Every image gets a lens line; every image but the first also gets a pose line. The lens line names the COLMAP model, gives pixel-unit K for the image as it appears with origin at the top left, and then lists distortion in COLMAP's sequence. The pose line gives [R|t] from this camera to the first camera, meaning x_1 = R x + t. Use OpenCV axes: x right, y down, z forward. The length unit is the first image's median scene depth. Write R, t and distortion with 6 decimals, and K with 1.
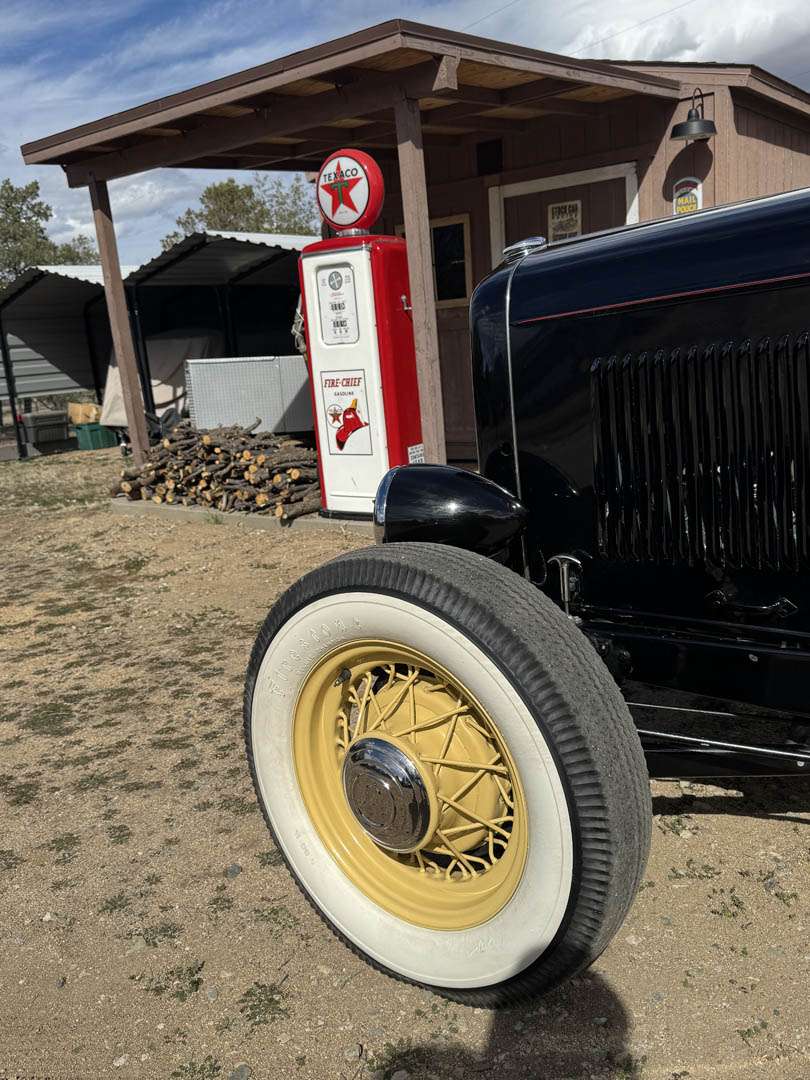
lens RADIAL K [[929.8, 0, 421.6], [0, 929.8, 562.9], [0, 0, 1]] dist [0.024969, -0.074469]
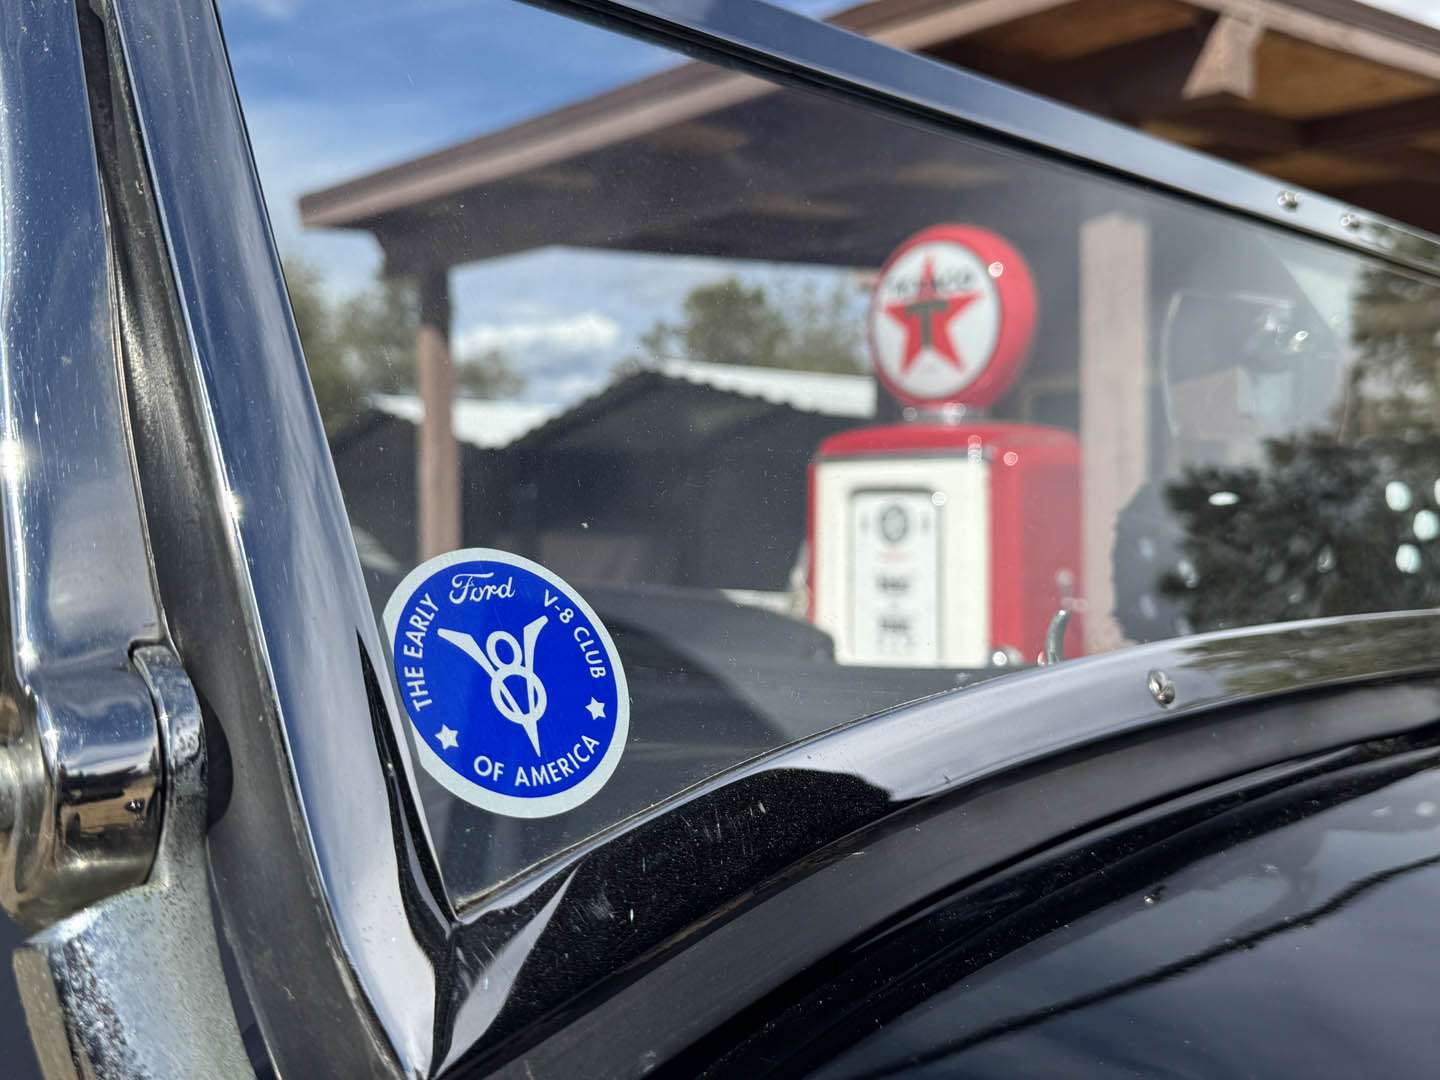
lens RADIAL K [[1472.5, 0, 721.0], [0, 1472.5, 539.8], [0, 0, 1]] dist [0.047535, 0.000000]
pose [[0.977930, 0.082745, -0.191849, -0.041811], [-0.122385, 0.971077, -0.205017, -0.152735], [0.169336, 0.223972, 0.959772, 0.362231]]
